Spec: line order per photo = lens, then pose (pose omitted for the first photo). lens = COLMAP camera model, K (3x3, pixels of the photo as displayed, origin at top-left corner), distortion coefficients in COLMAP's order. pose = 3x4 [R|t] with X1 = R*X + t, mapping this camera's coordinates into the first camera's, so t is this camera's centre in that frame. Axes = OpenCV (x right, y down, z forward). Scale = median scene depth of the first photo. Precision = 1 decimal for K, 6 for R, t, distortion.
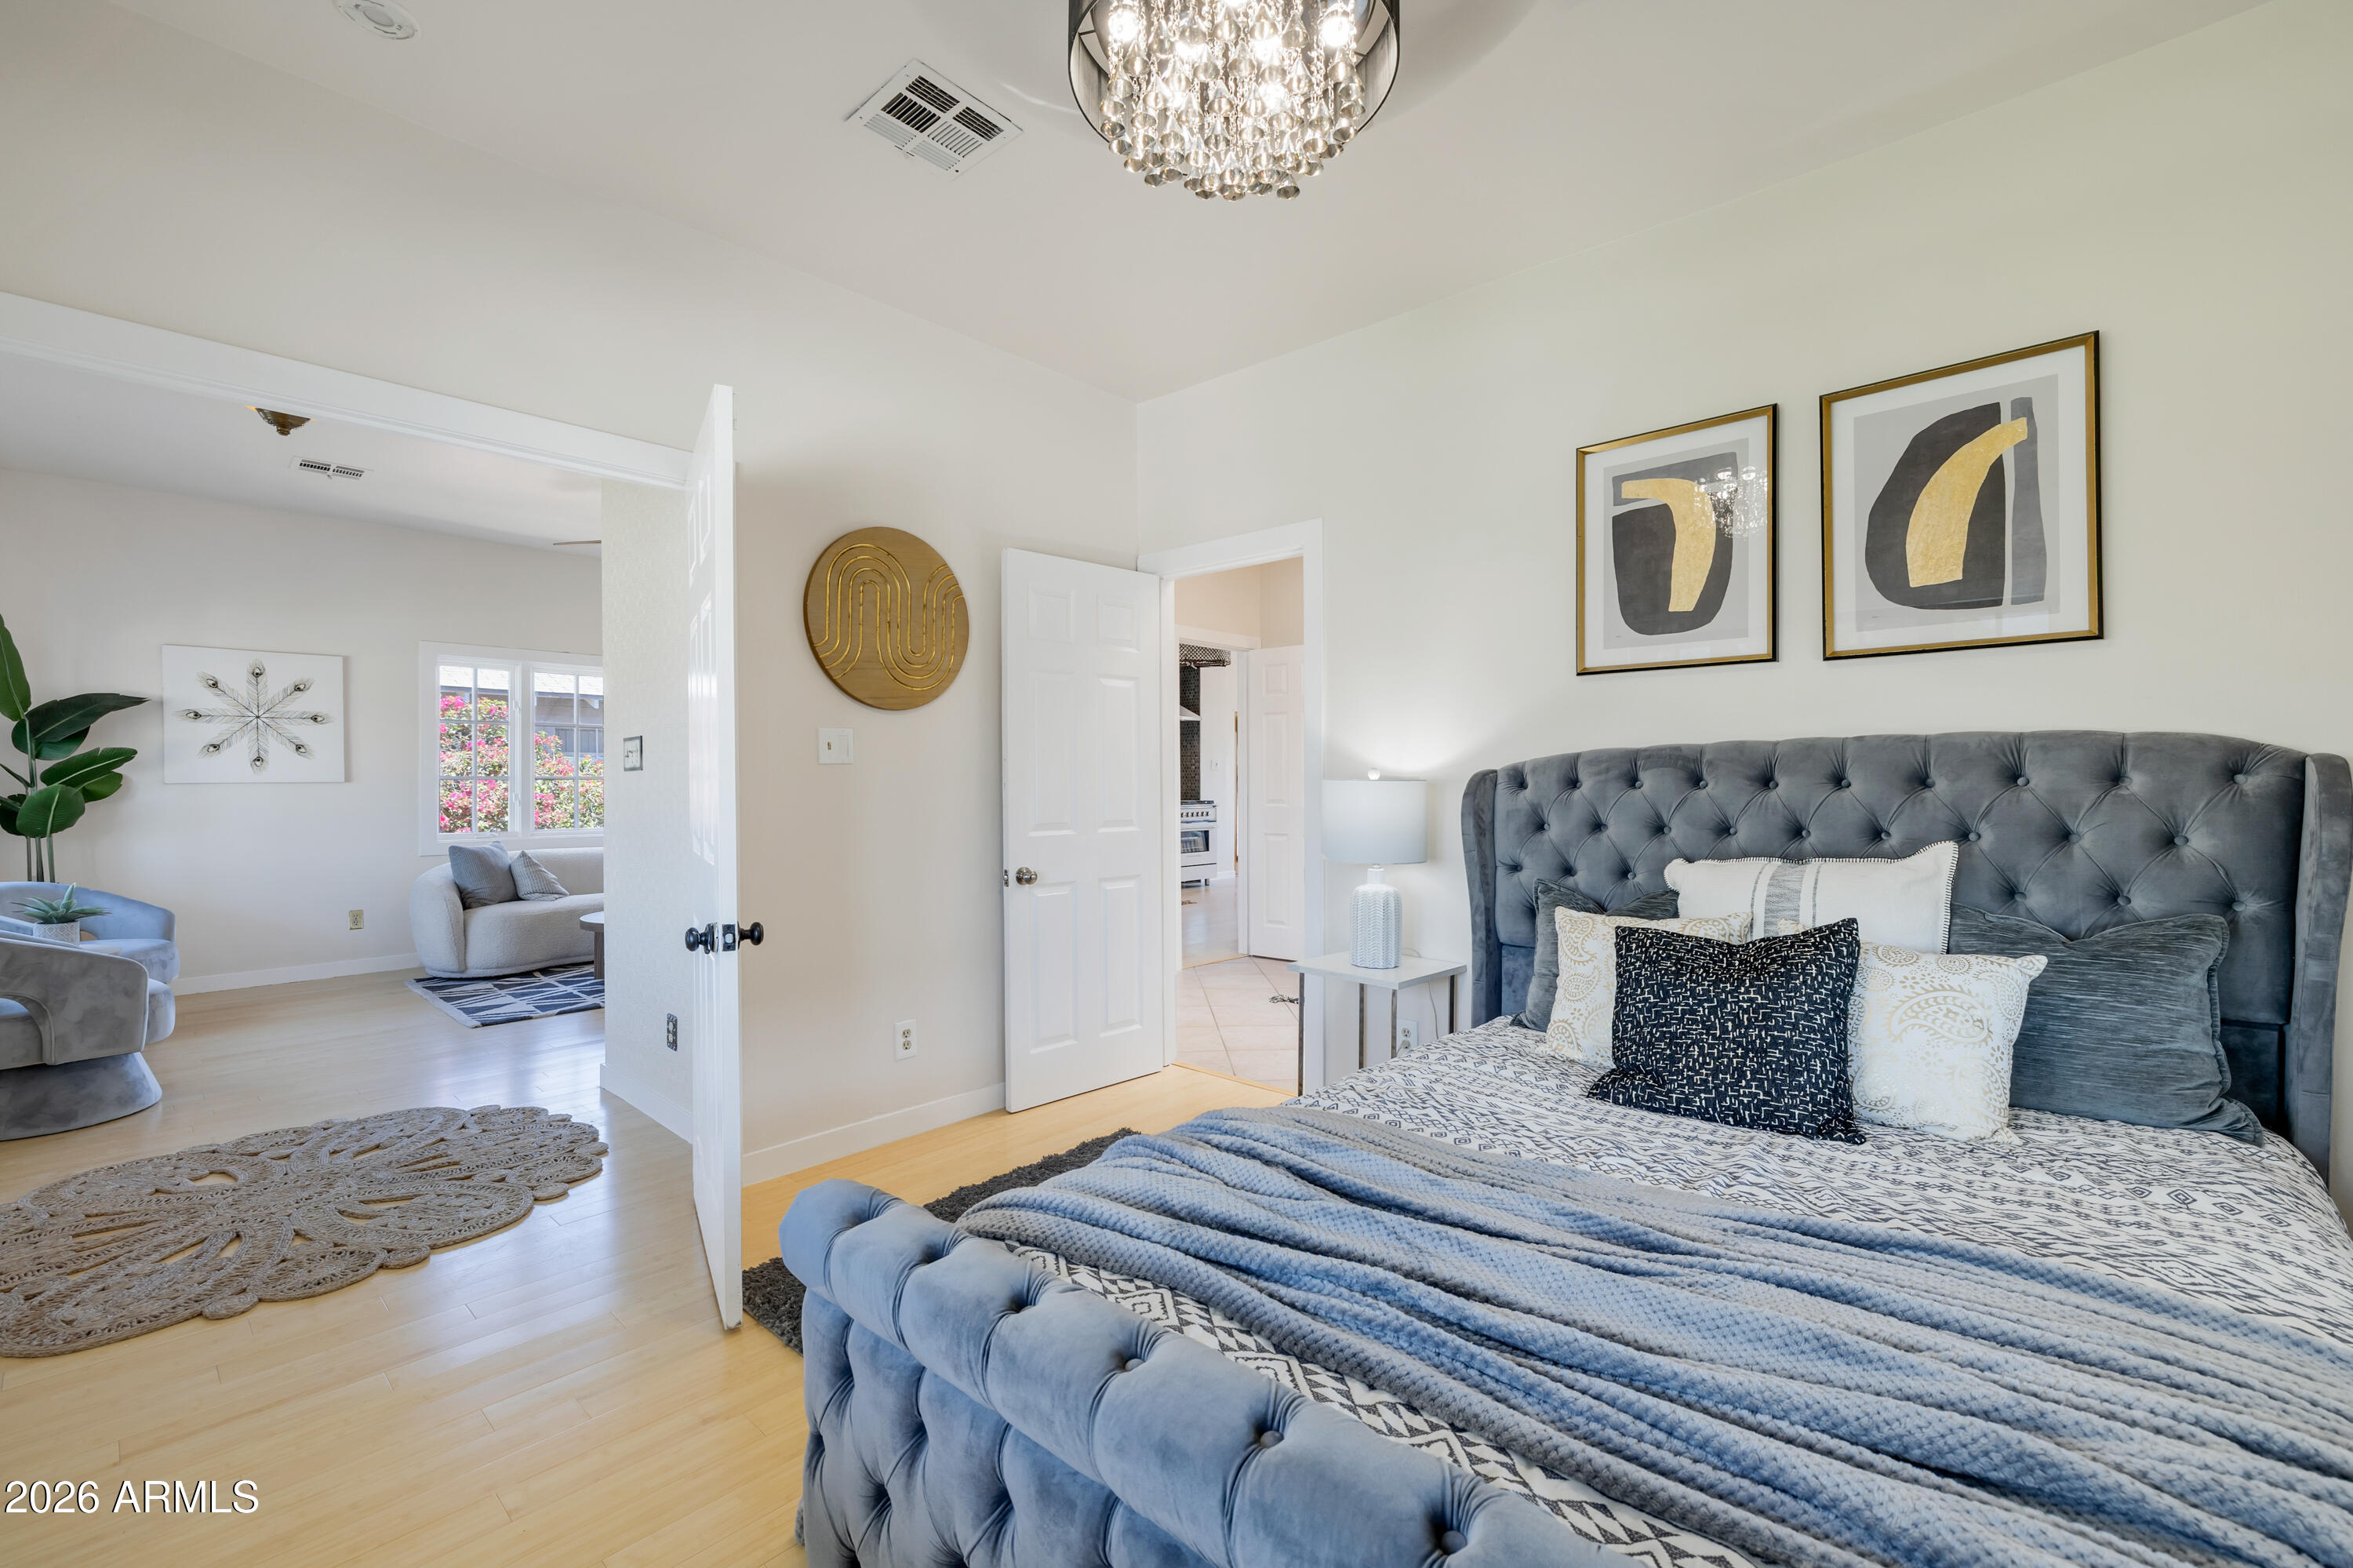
lens RADIAL K [[987.7, 0, 1185.7], [0, 987.7, 776.8], [0, 0, 1]] dist [-0.000239, -0.000156]
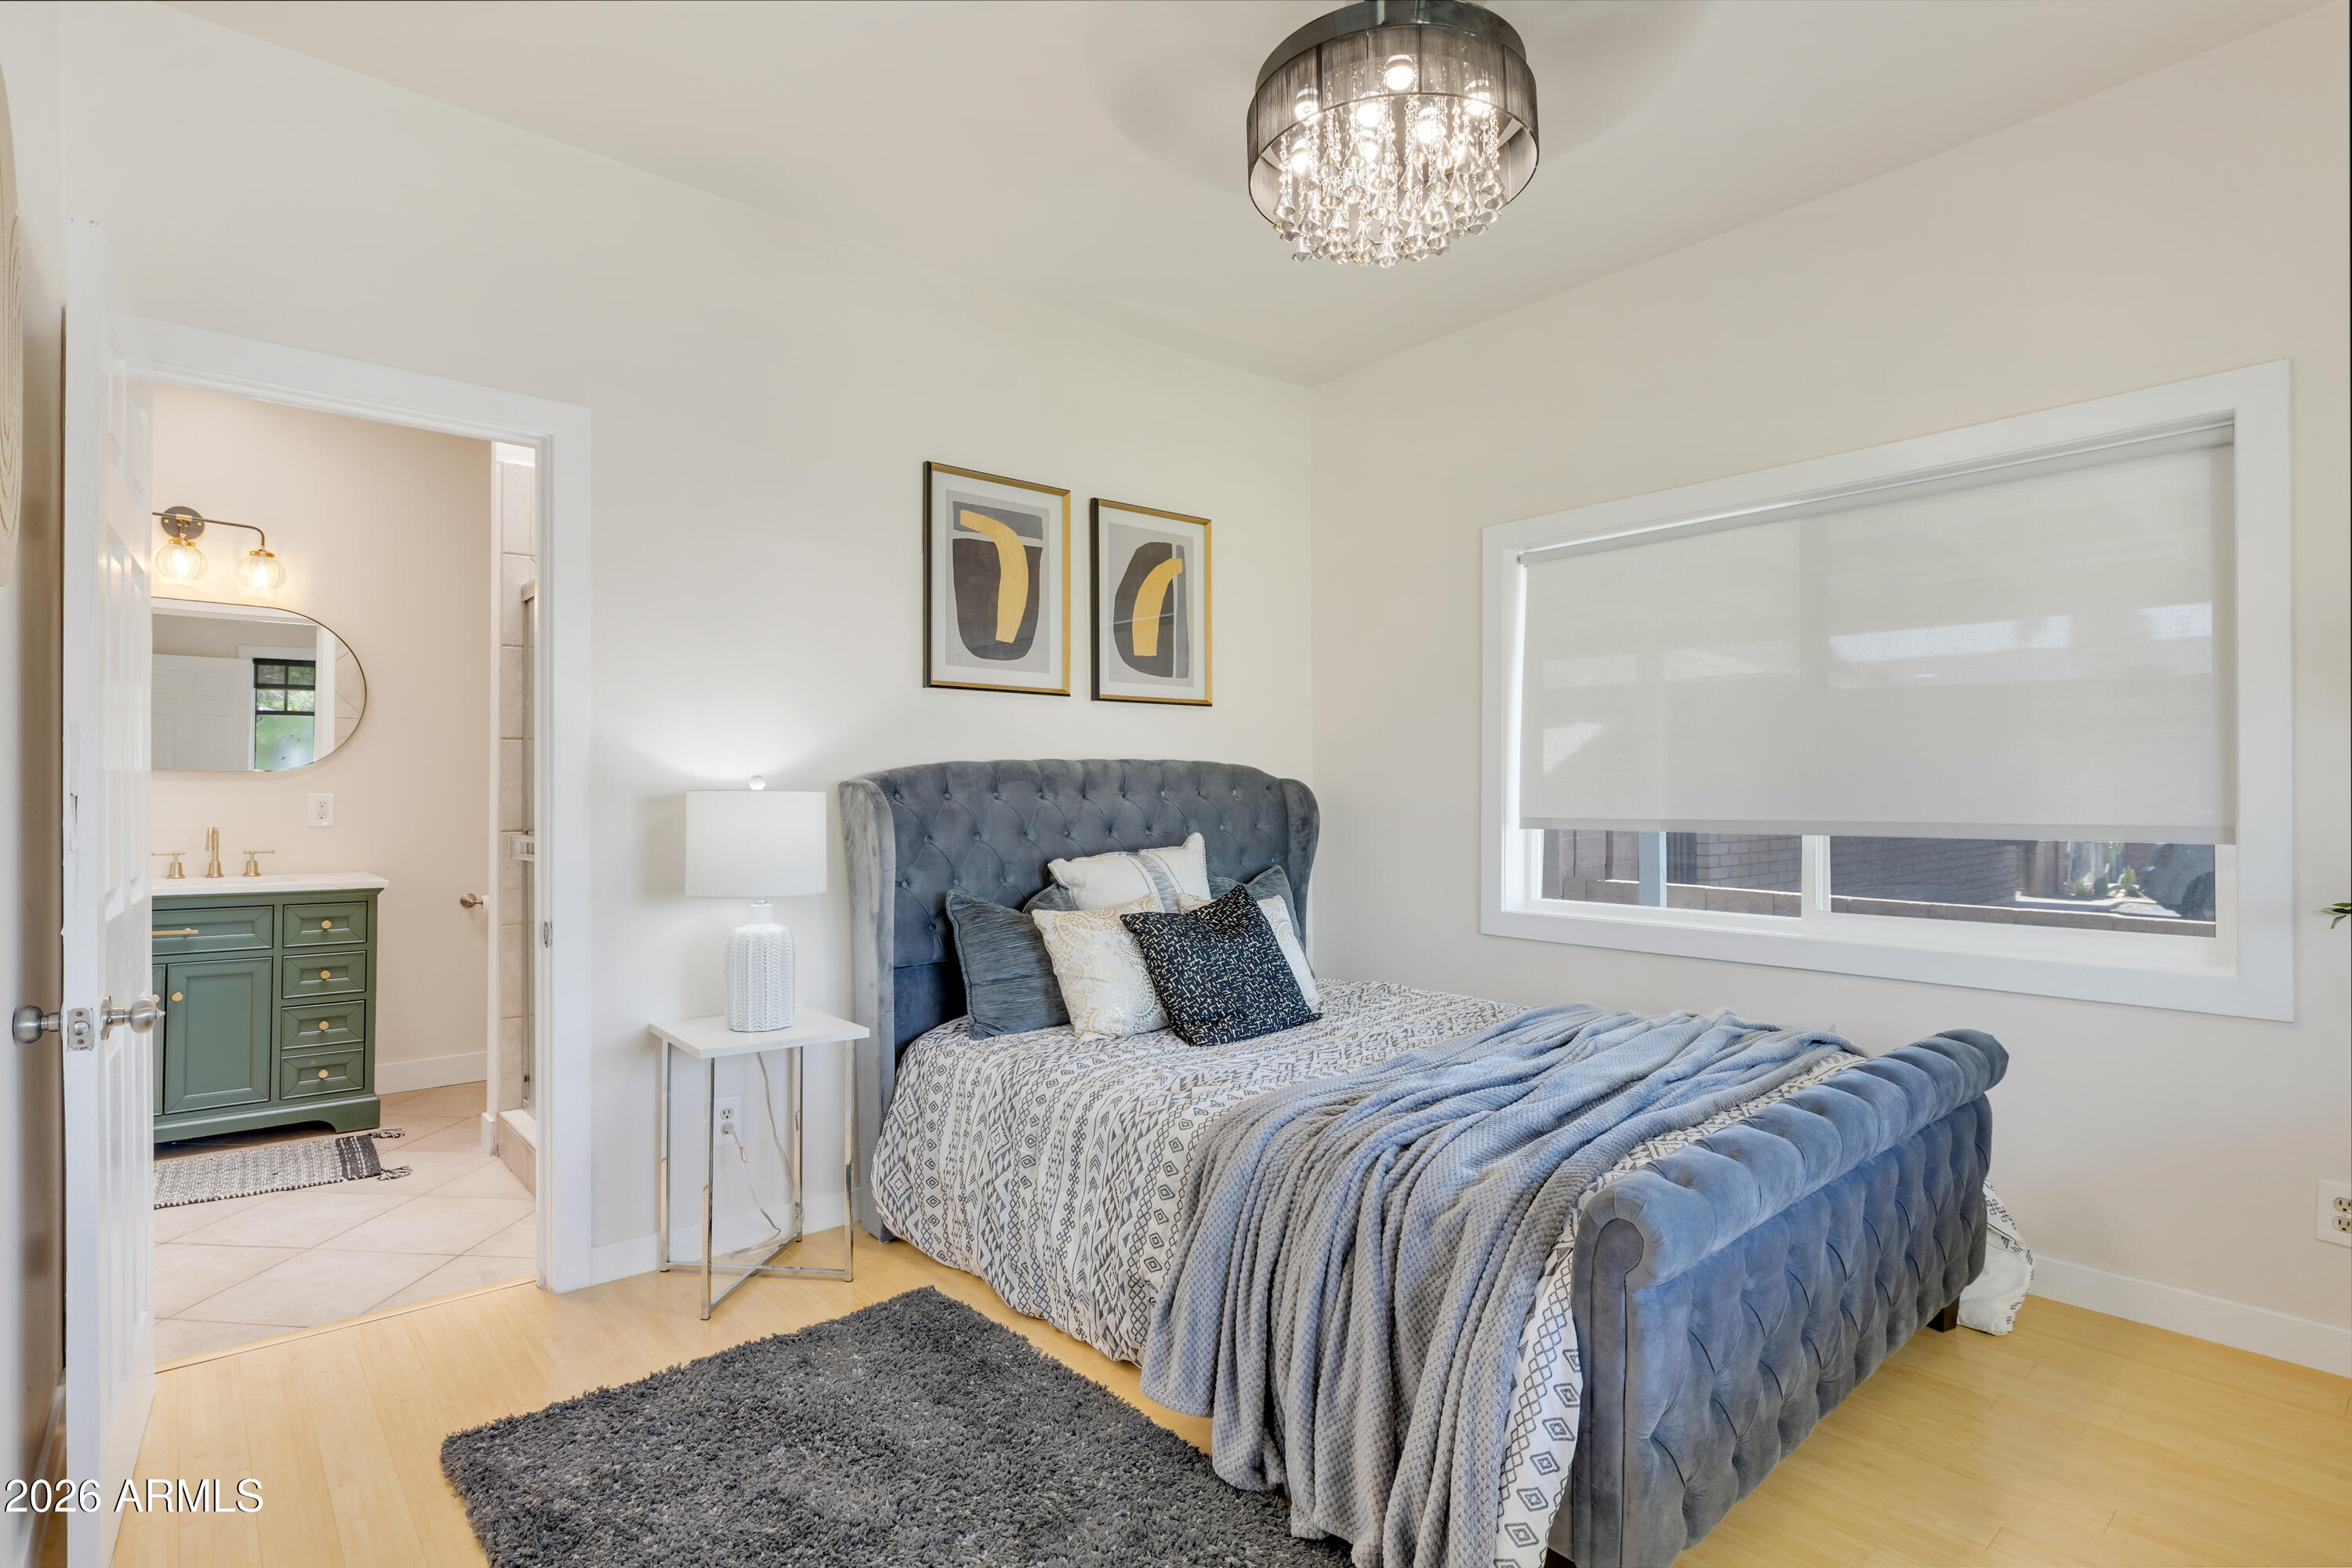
lens RADIAL K [[1189.5, 0, 1183.6], [0, 1189.5, 782.8], [0, 0, 1]] dist [-0.003372, -0.000549]
pose [[0.125942, 0.021817, 0.991798, -0.893475], [-0.001825, 0.999762, -0.021761, 0.022872], [-0.992036, 0.000931, 0.125952, 0.696321]]
